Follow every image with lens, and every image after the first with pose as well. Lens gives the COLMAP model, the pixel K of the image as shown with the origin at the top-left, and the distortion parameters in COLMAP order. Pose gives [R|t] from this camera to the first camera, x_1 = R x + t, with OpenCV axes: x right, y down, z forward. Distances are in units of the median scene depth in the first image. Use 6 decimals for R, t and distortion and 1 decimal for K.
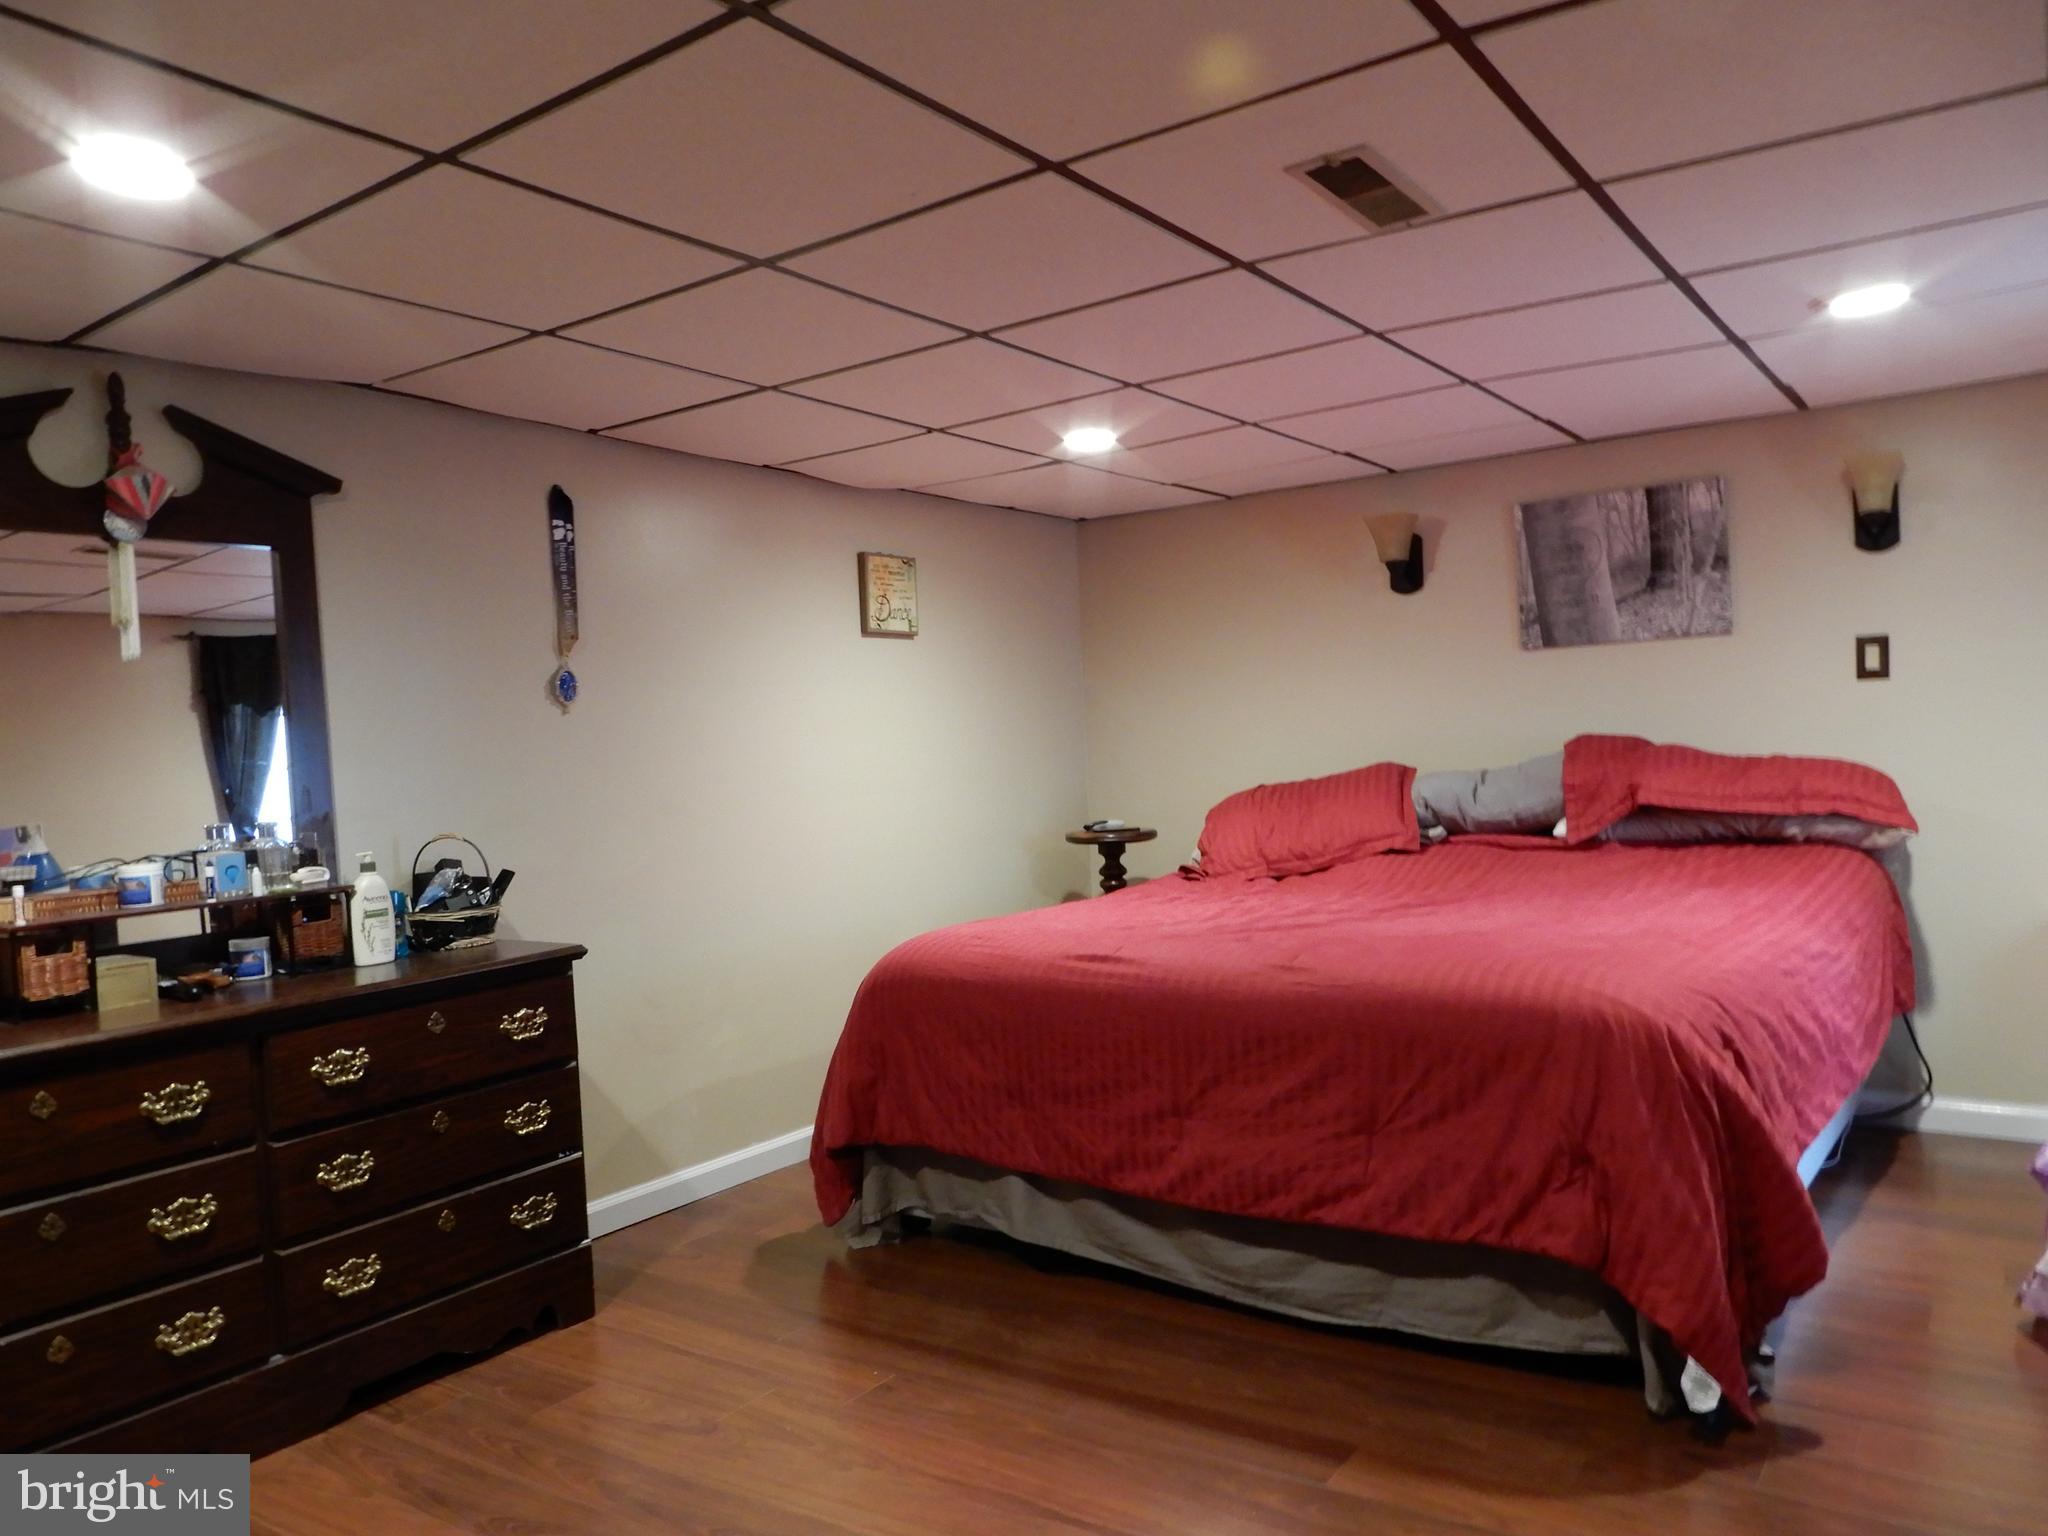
lens RADIAL K [[1455.1, 0, 1020.4], [0, 1455.1, 762.1], [0, 0, 1]] dist [0.005520, 0.010691]
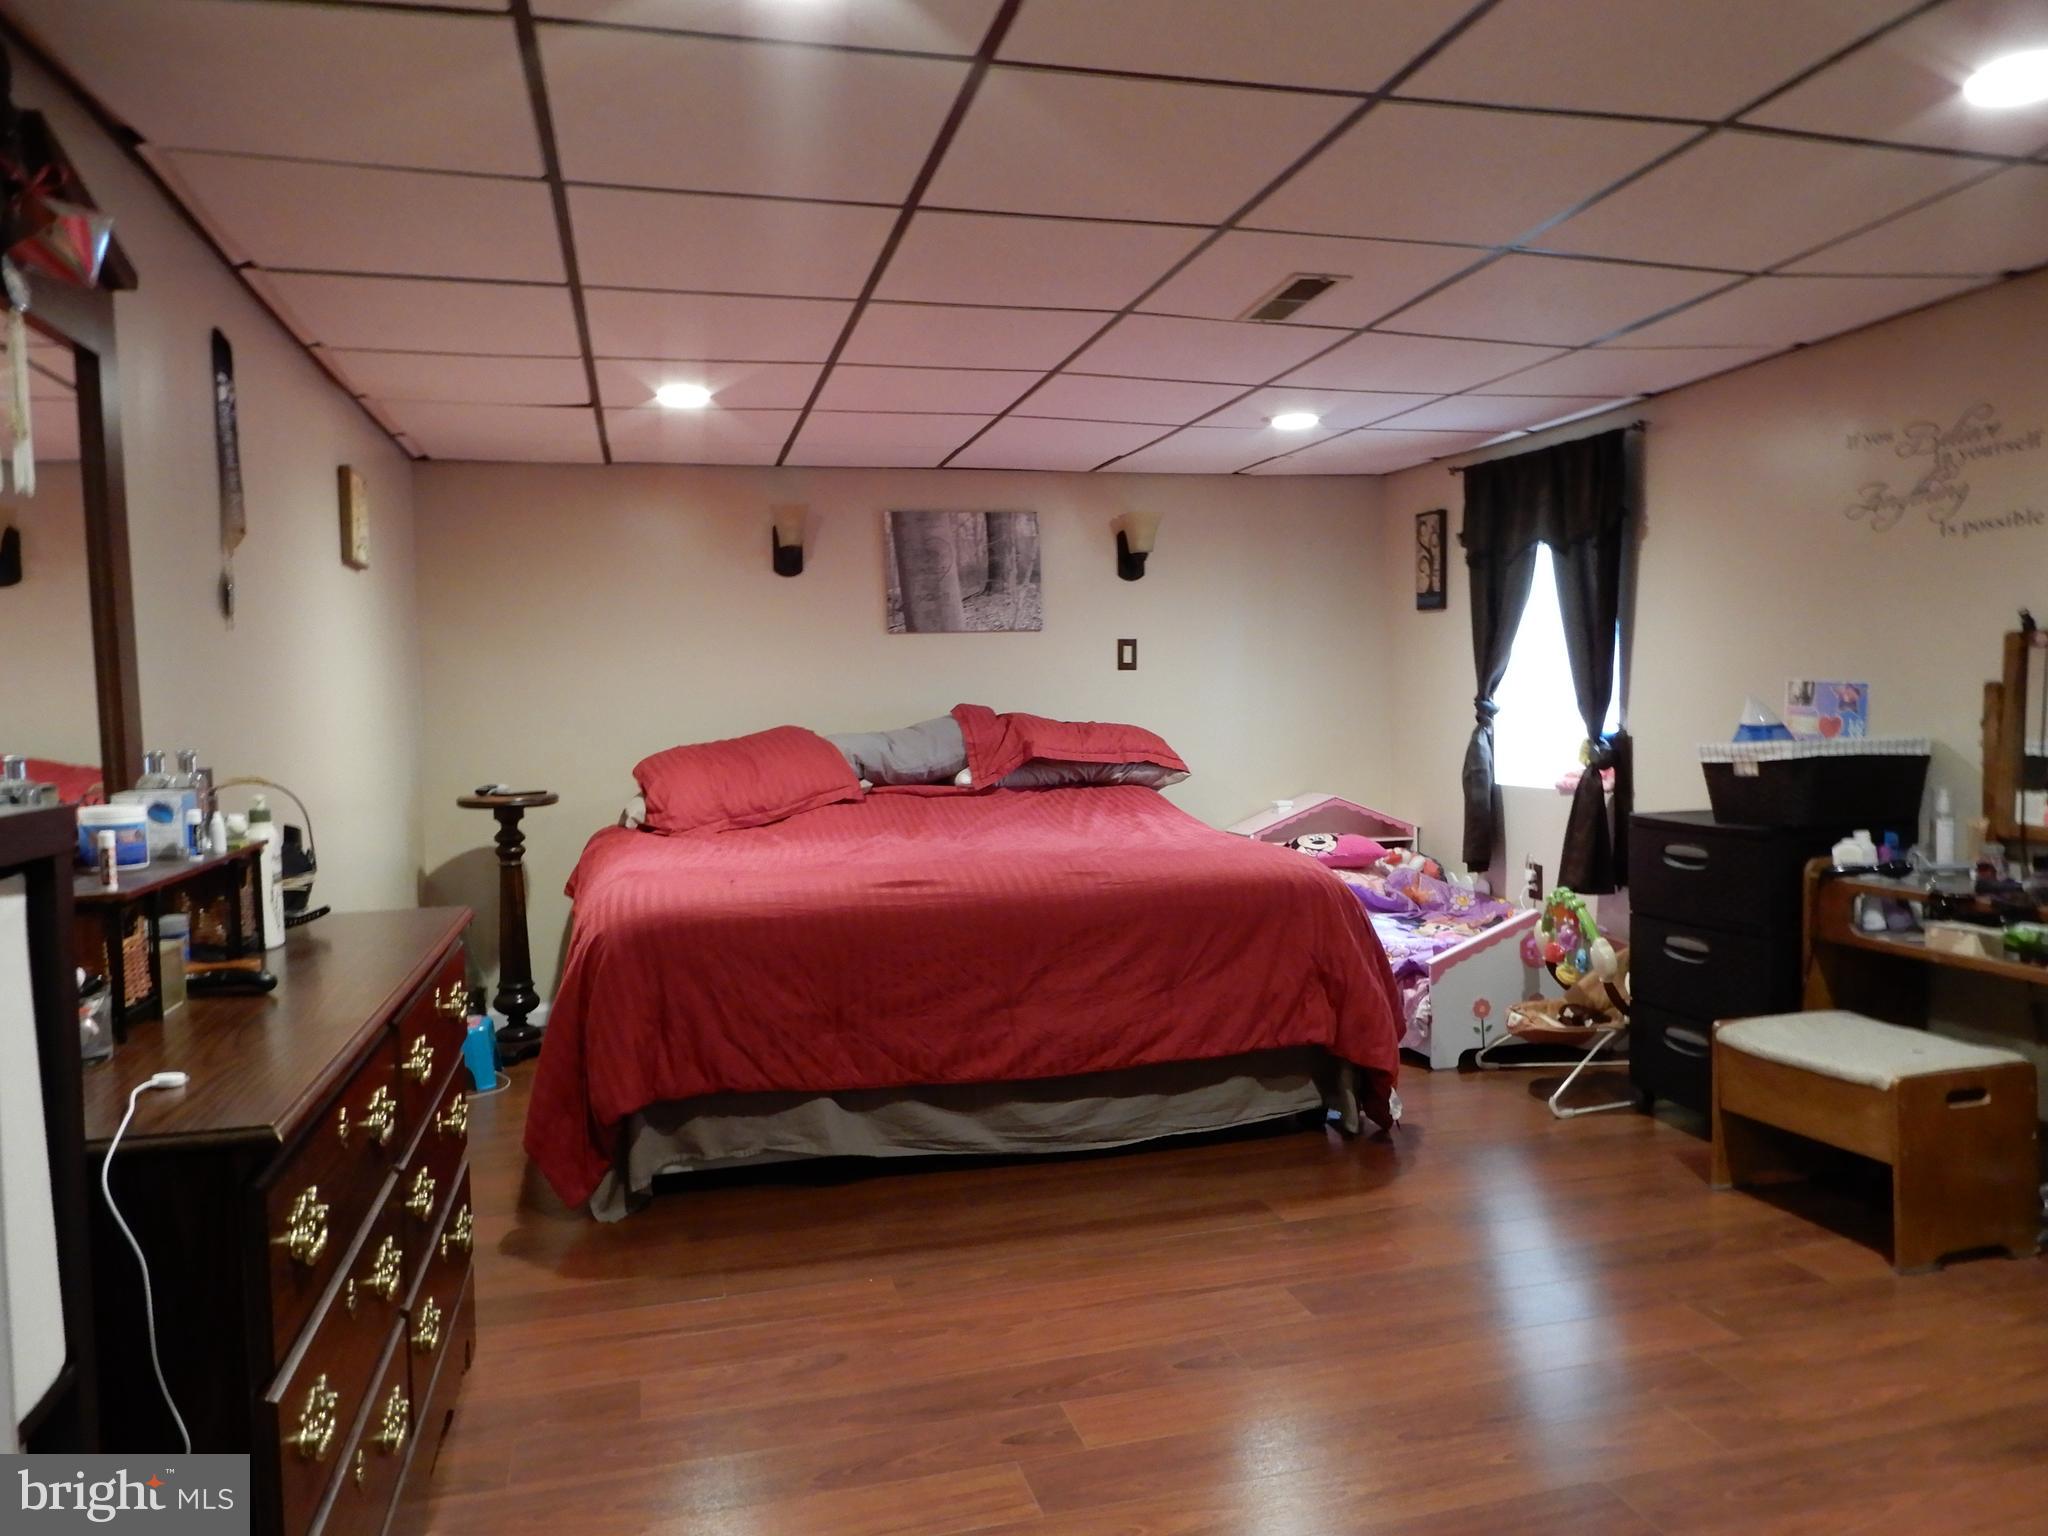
lens RADIAL K [[1455.1, 0, 1020.4], [0, 1455.1, 762.1], [0, 0, 1]] dist [0.005520, 0.010691]
pose [[0.641566, -0.000367, 0.767068, -0.583449], [0.000121, 1.000000, 0.000377, 0.033057], [-0.767068, -0.000149, 0.641566, 0.174571]]
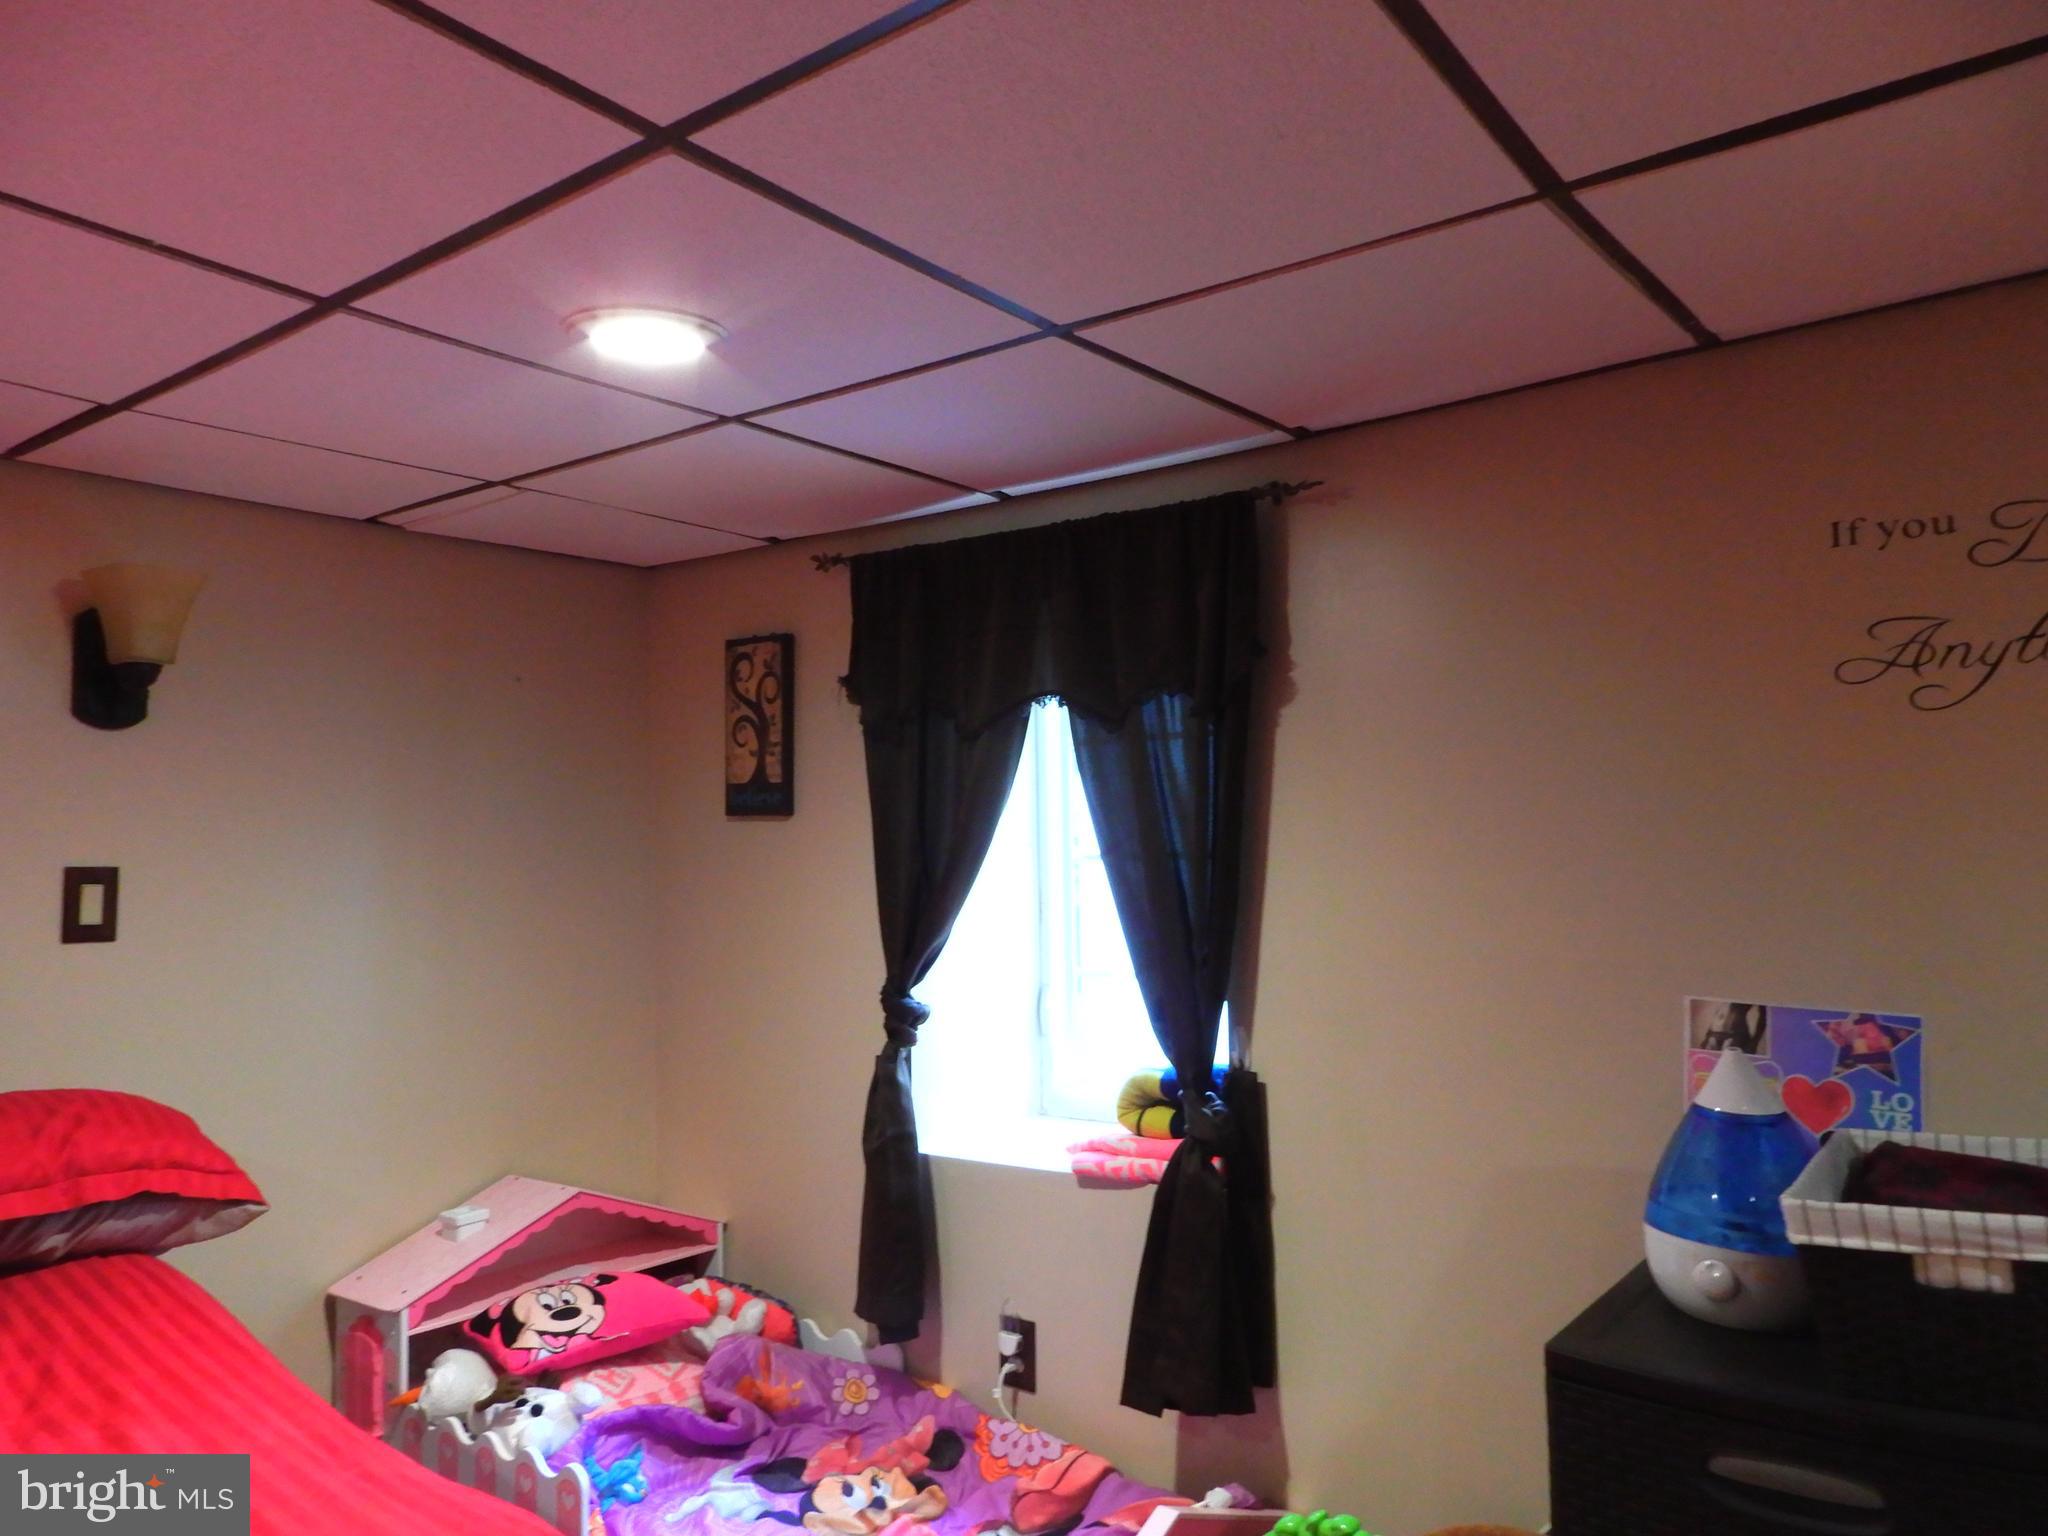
lens RADIAL K [[1455.1, 0, 1020.4], [0, 1455.1, 762.1], [0, 0, 1]] dist [0.005520, 0.010691]
pose [[0.035403, 0.114030, 0.992846, 0.007113], [0.028366, 0.992954, -0.115054, -0.051563], [-0.998970, 0.032236, 0.031919, 0.619694]]
